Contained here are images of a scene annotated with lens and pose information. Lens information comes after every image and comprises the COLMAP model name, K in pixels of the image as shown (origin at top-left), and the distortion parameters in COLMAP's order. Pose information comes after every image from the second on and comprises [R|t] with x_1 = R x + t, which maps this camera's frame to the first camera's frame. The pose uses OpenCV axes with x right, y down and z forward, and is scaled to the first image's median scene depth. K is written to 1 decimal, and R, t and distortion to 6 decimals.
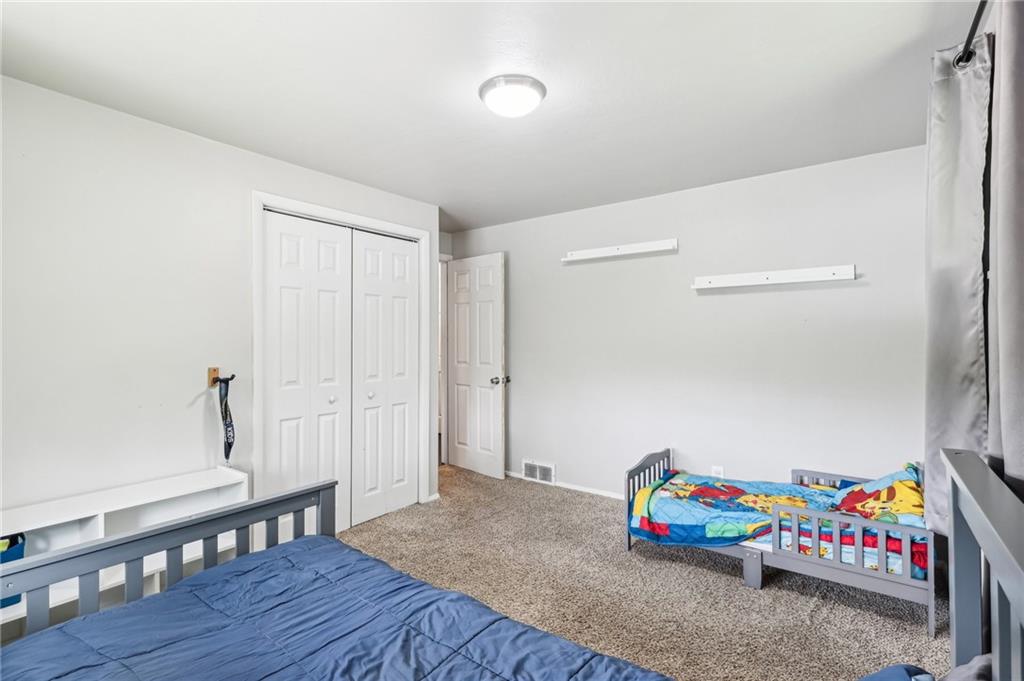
lens RADIAL K [[473.7, 0, 507.8], [0, 473.7, 343.0], [0, 0, 1]] dist [-0.007878, 0.003866]
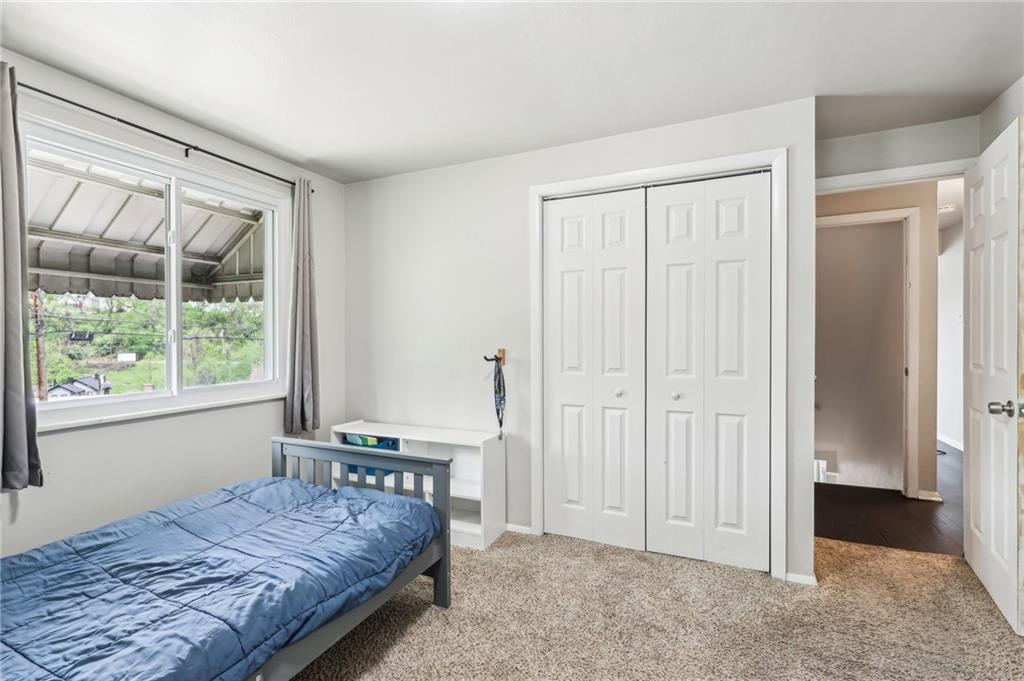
lens RADIAL K [[473.7, 0, 489.5], [0, 473.7, 341.2], [0, 0, 1]] dist [-0.007878, 0.003866]
pose [[0.197554, 0.015085, -0.980176, 0.473862], [0.000110, 0.999881, 0.015411, 0.012213], [0.980292, -0.003153, 0.197529, 0.644291]]
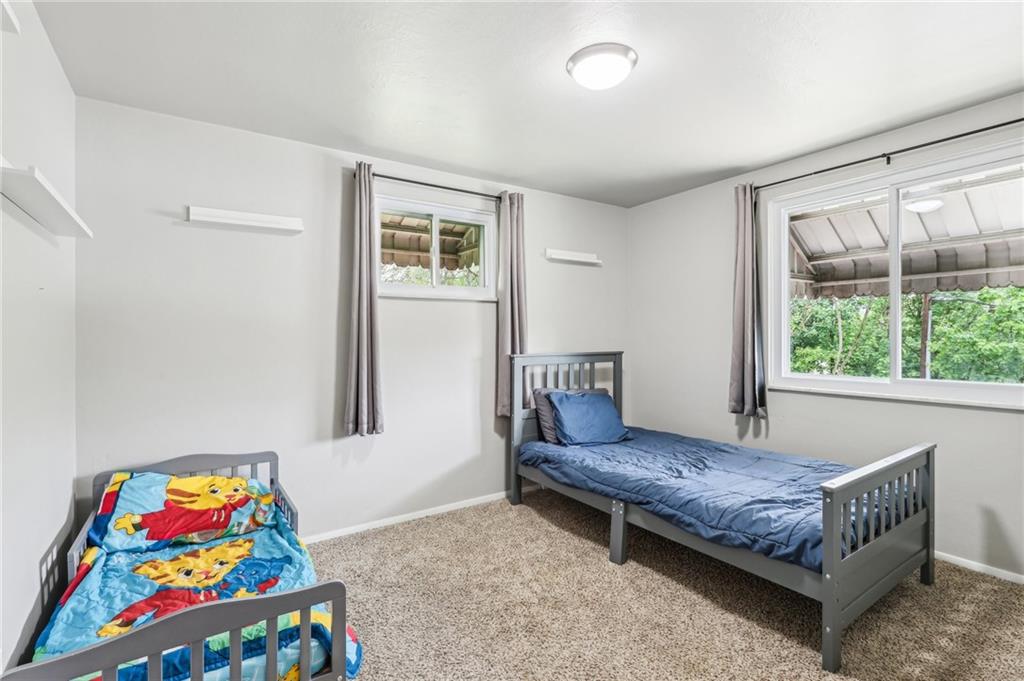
lens RADIAL K [[473.7, 0, 516.5], [0, 473.7, 334.6], [0, 0, 1]] dist [-0.007878, 0.003866]
pose [[-0.947066, 0.020113, 0.320410, -0.071940], [0.020020, 0.999793, -0.003586, 0.014372], [-0.320415, 0.003019, -0.947272, 1.382604]]
